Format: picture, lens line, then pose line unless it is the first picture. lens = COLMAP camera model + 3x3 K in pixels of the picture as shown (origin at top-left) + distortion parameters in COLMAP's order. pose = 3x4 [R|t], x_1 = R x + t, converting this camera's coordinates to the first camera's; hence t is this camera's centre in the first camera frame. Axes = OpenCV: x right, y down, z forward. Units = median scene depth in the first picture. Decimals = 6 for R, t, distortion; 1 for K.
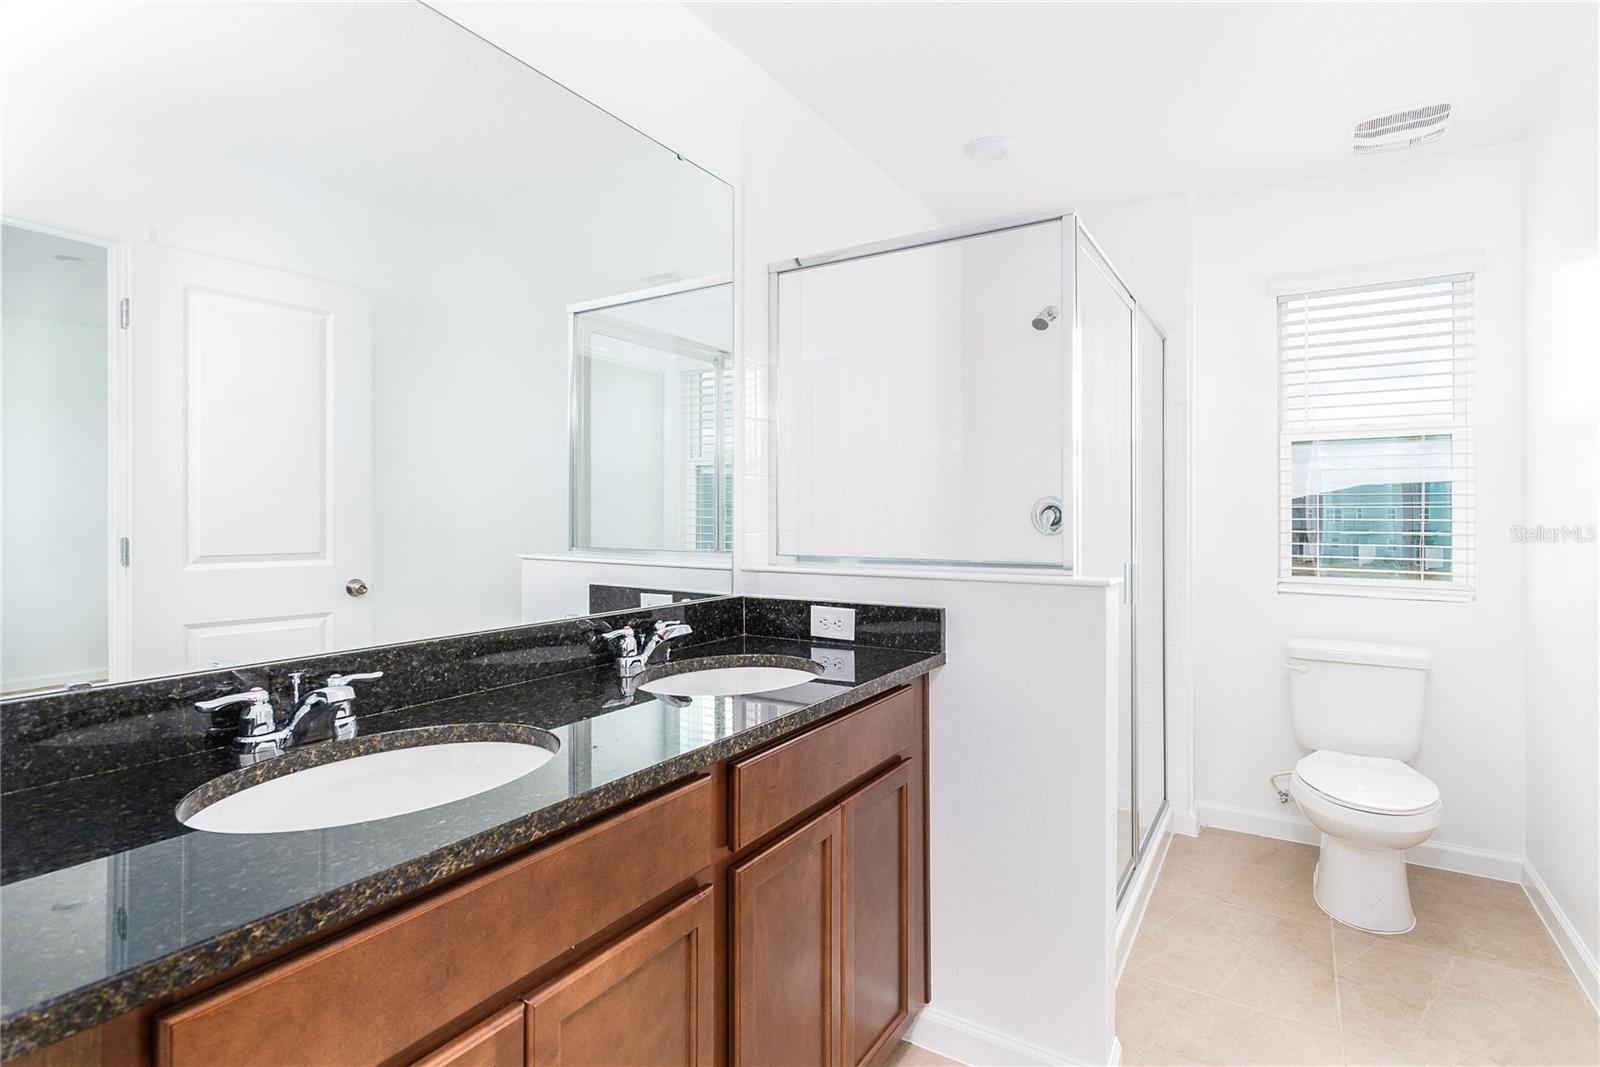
lens RADIAL K [[769.4, 0, 798.4], [0, 769.4, 526.0], [0, 0, 1]] dist [0.004110, 0.000610]
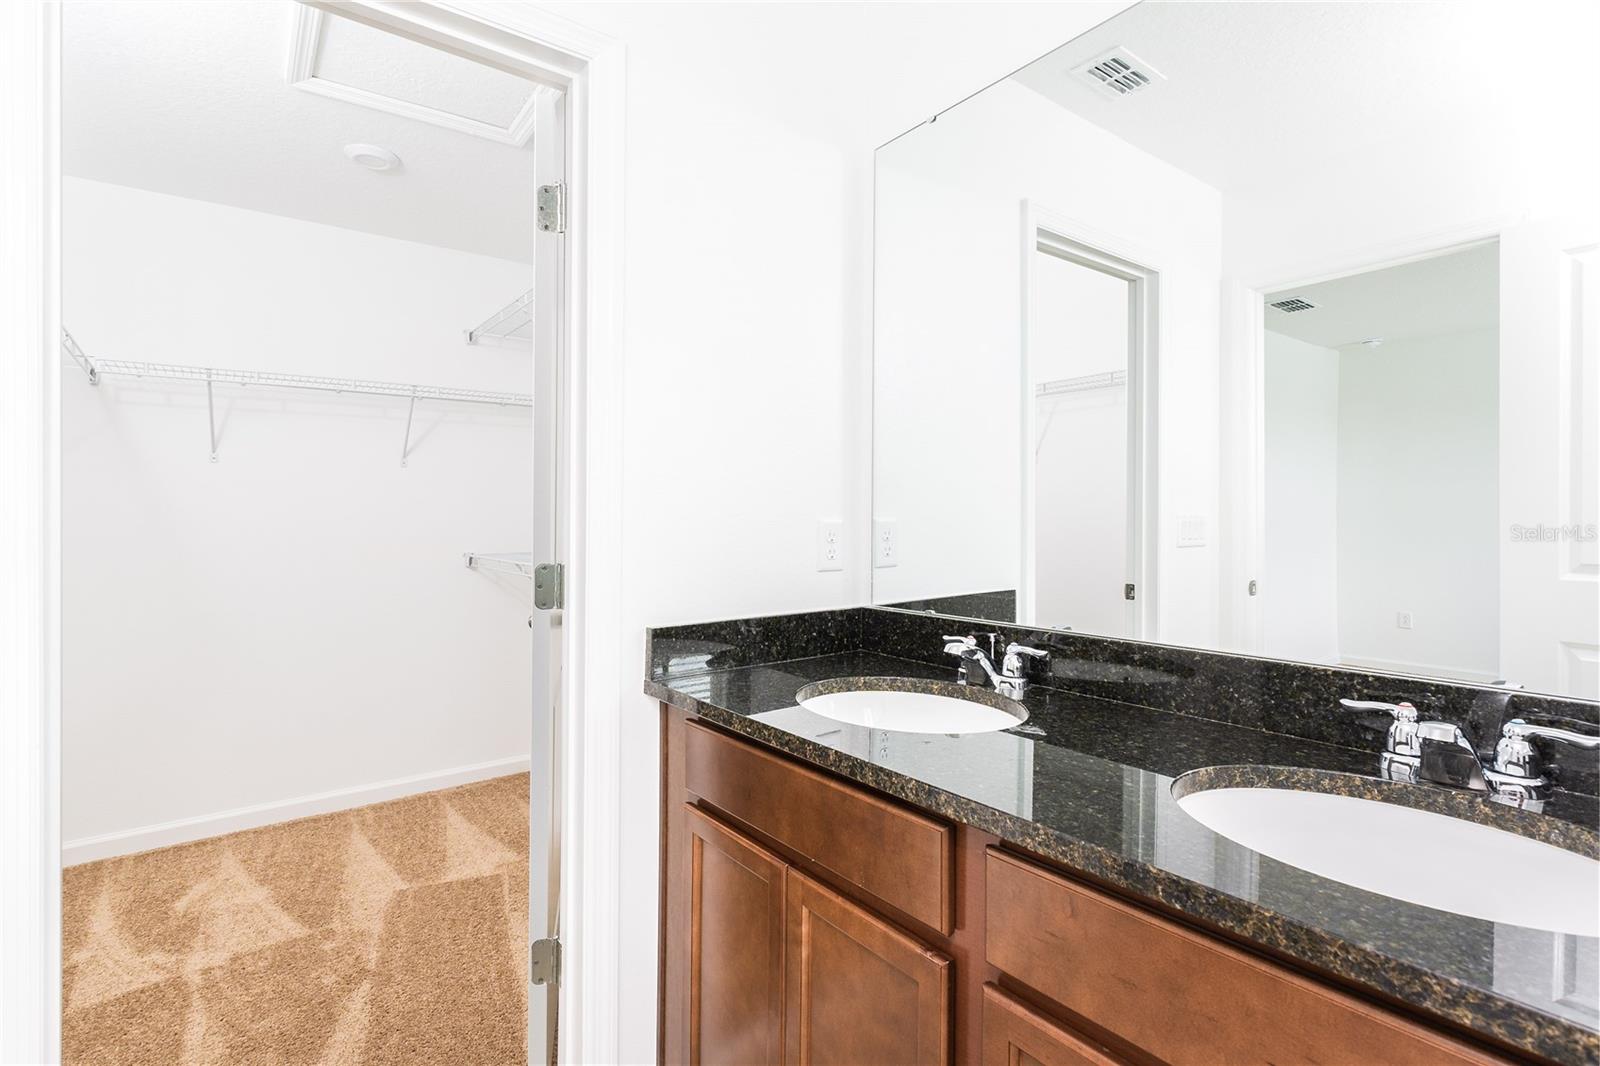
lens RADIAL K [[769.4, 0, 797.1], [0, 769.4, 525.8], [0, 0, 1]] dist [0.004110, 0.000610]
pose [[-0.343987, 0.006993, -0.938948, 0.720055], [-0.007158, 0.999924, 0.010069, -0.008227], [0.938947, 0.010185, -0.343910, 1.139072]]
